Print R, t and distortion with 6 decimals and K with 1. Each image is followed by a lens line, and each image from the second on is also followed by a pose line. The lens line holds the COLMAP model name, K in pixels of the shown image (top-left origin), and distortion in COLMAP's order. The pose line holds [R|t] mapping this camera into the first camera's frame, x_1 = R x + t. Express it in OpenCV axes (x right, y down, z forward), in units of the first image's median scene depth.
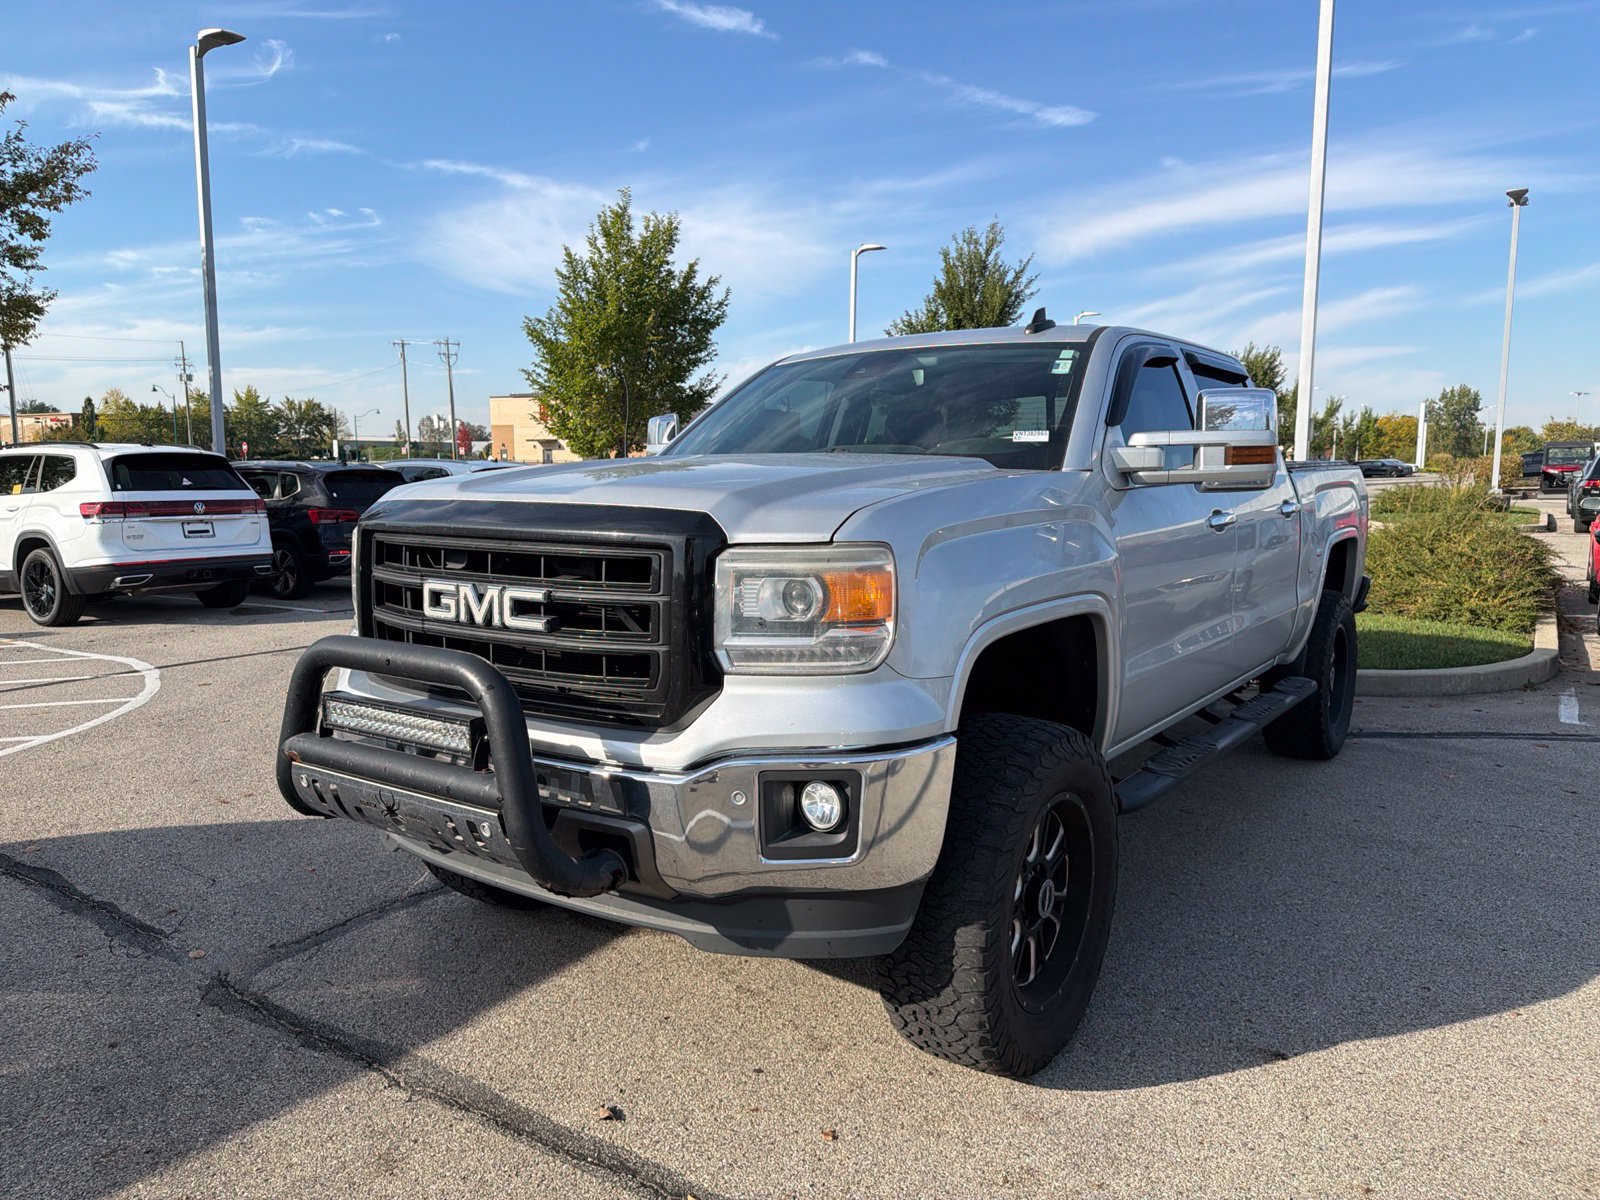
lens RADIAL K [[1122.4, 0, 800.5], [0, 1122.4, 594.8], [0, 0, 1]] dist [0.048276, -0.057581]
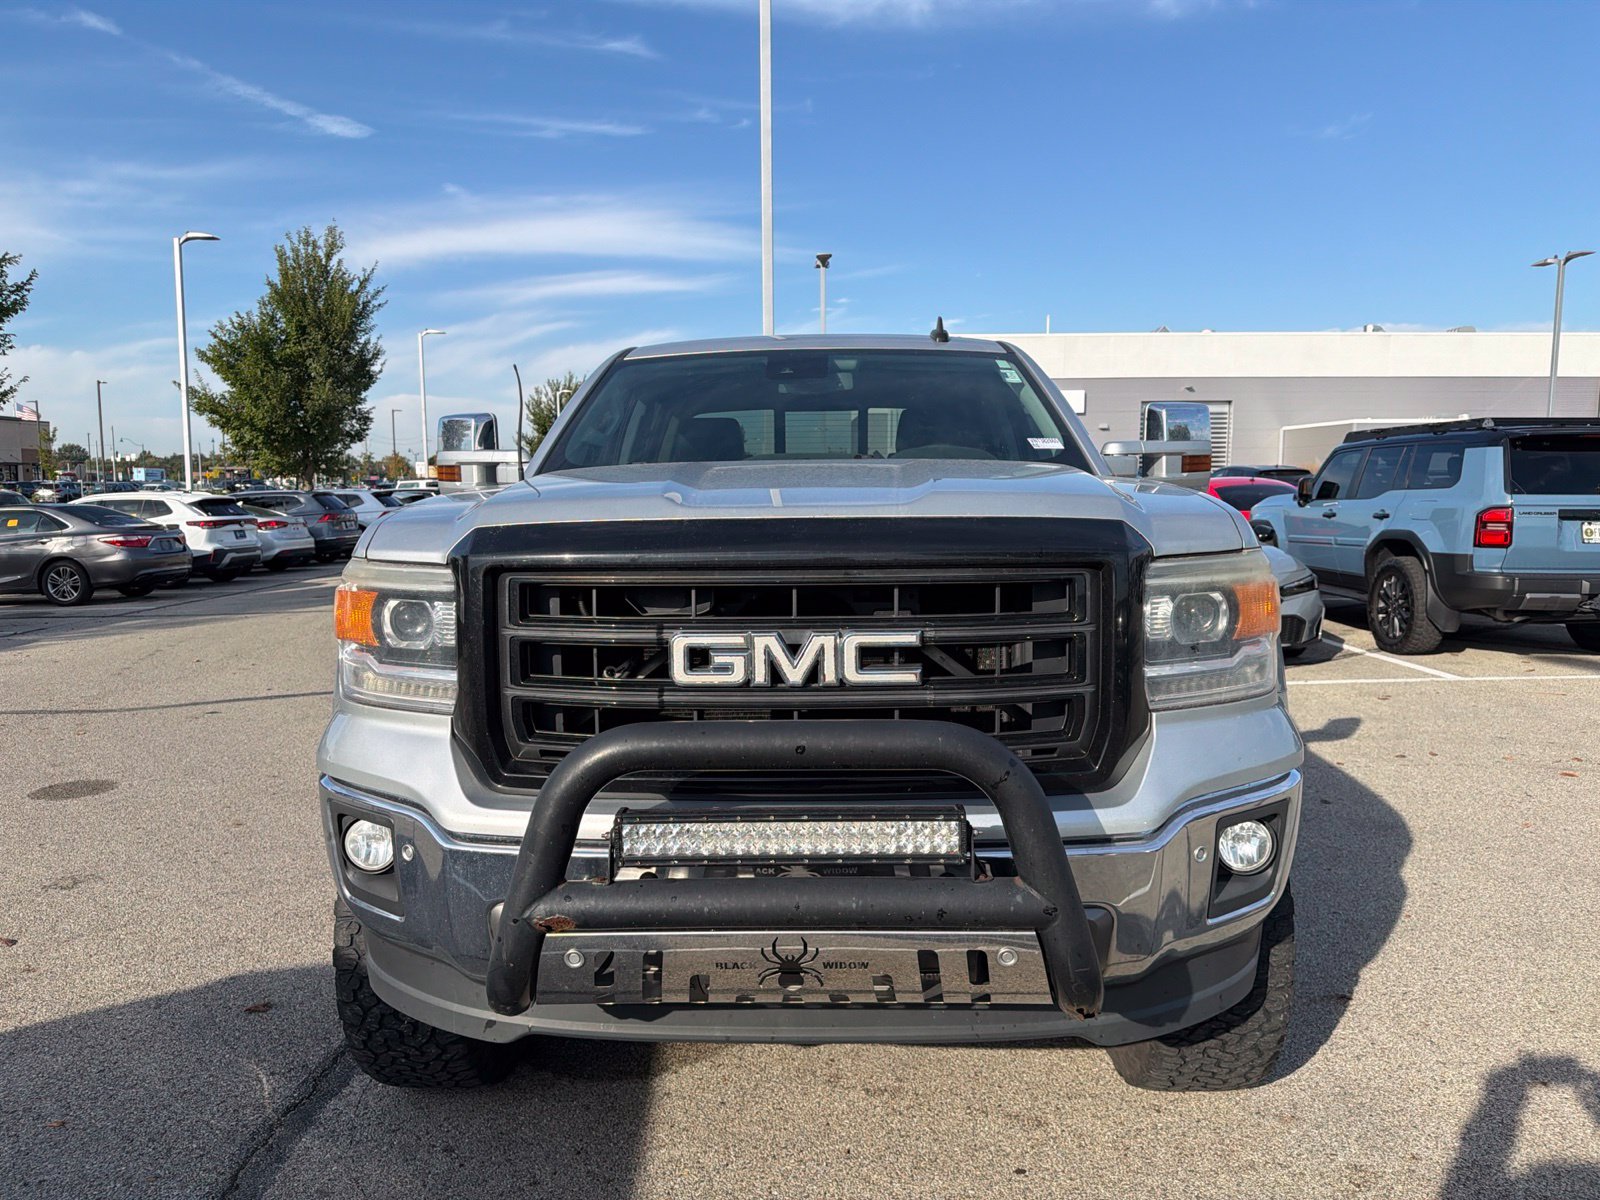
lens RADIAL K [[1122.4, 0, 795.7], [0, 1122.4, 594.8], [0, 0, 1]] dist [0.048276, -0.057581]
pose [[0.829955, -0.061987, 0.554376, -0.073025], [0.073122, 0.997321, 0.002043, -0.003642], [-0.553018, 0.038842, 0.832264, 0.041665]]
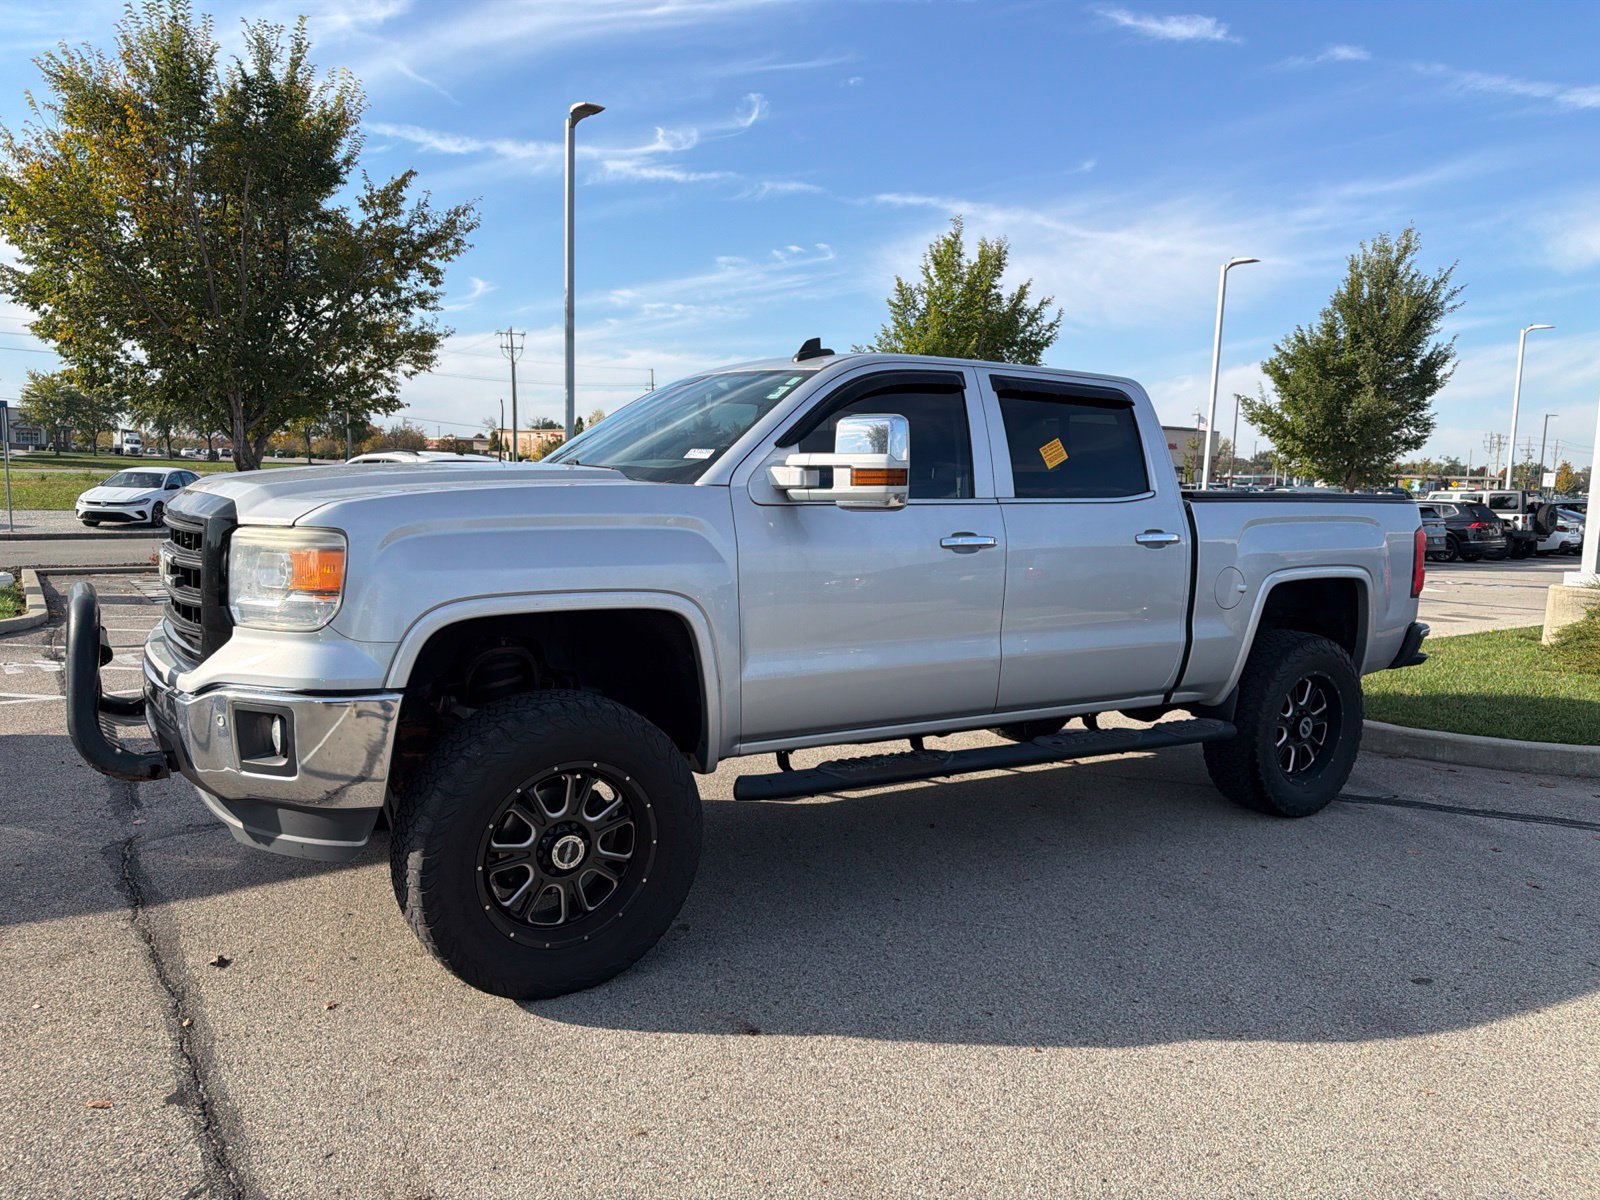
lens RADIAL K [[1122.4, 0, 810.6], [0, 1122.4, 602.0], [0, 0, 1]] dist [0.048276, -0.057581]
pose [[0.934203, 0.066450, -0.350498, 0.096926], [-0.070863, 0.997486, 0.000236, -0.000340], [0.349633, 0.024617, 0.936563, 0.000803]]
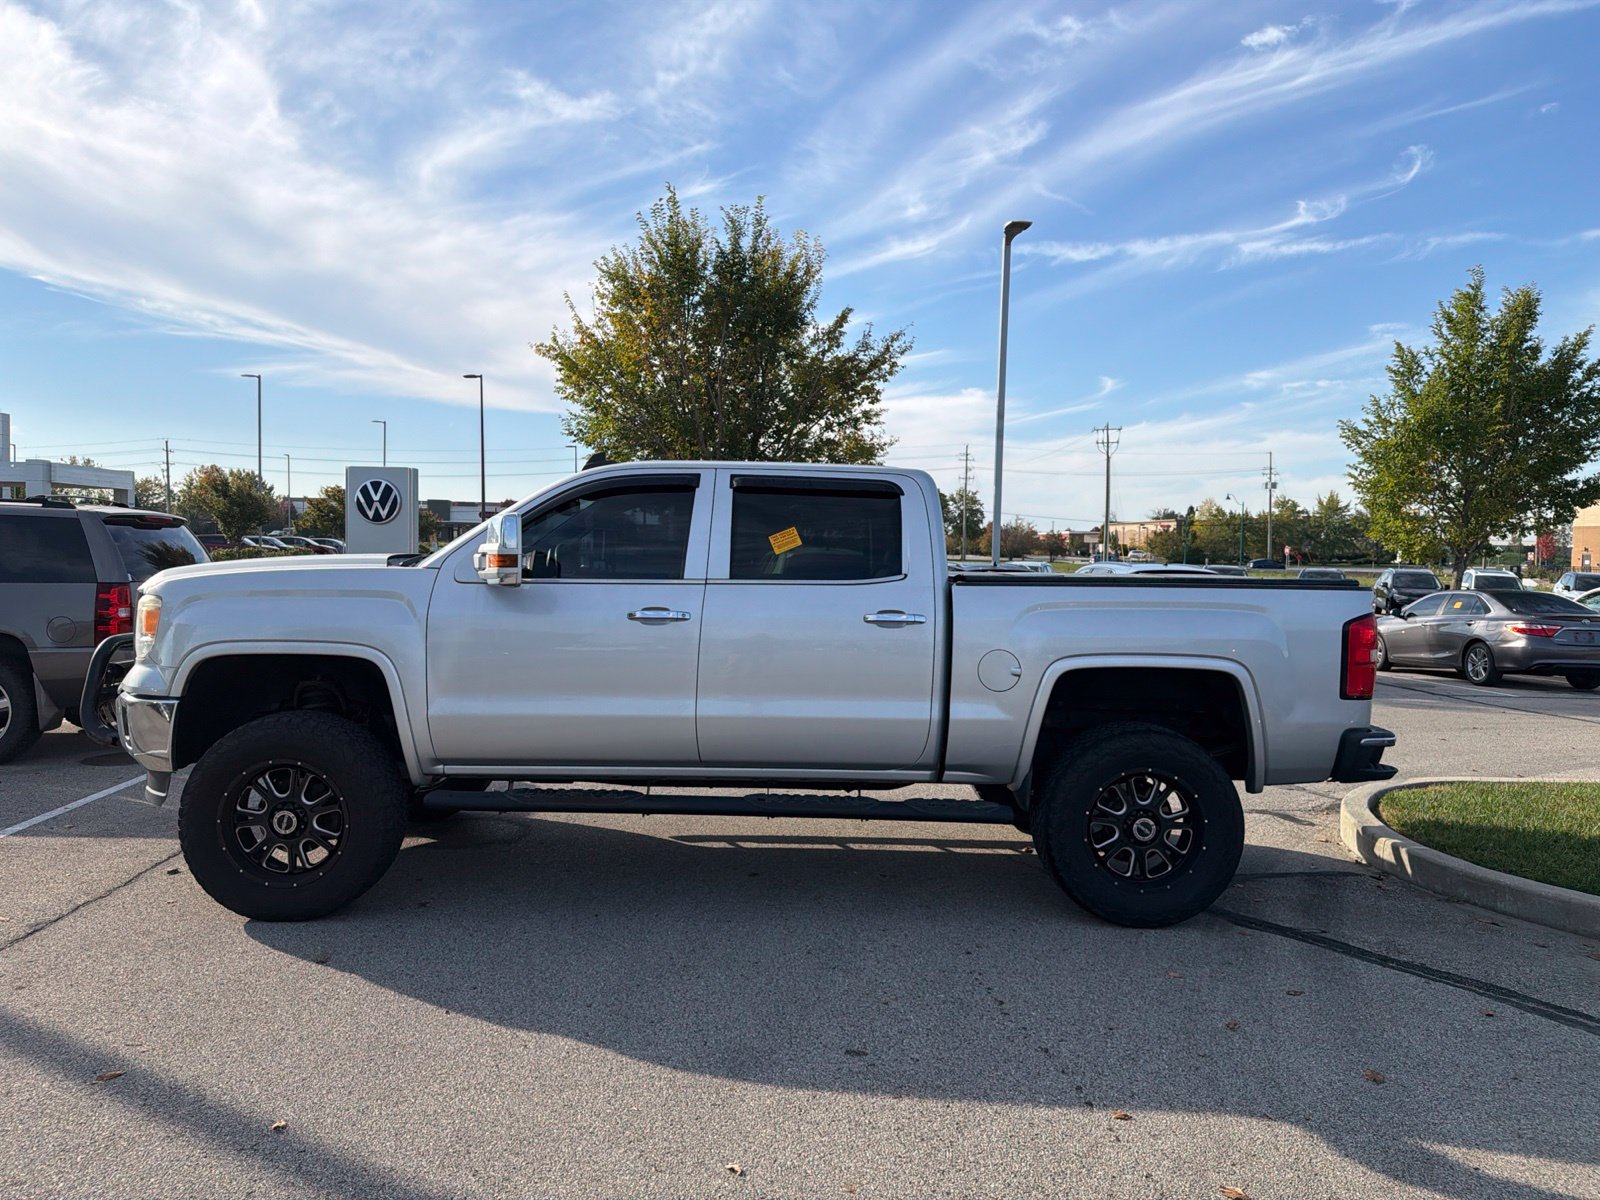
lens RADIAL K [[1122.4, 0, 798.9], [0, 1122.4, 614.3], [0, 0, 1]] dist [0.048276, -0.057581]
pose [[0.609911, 0.055359, -0.790534, 0.229232], [-0.112980, 0.993441, -0.017598, -0.010438], [0.784375, 0.100048, 0.612166, 0.063456]]
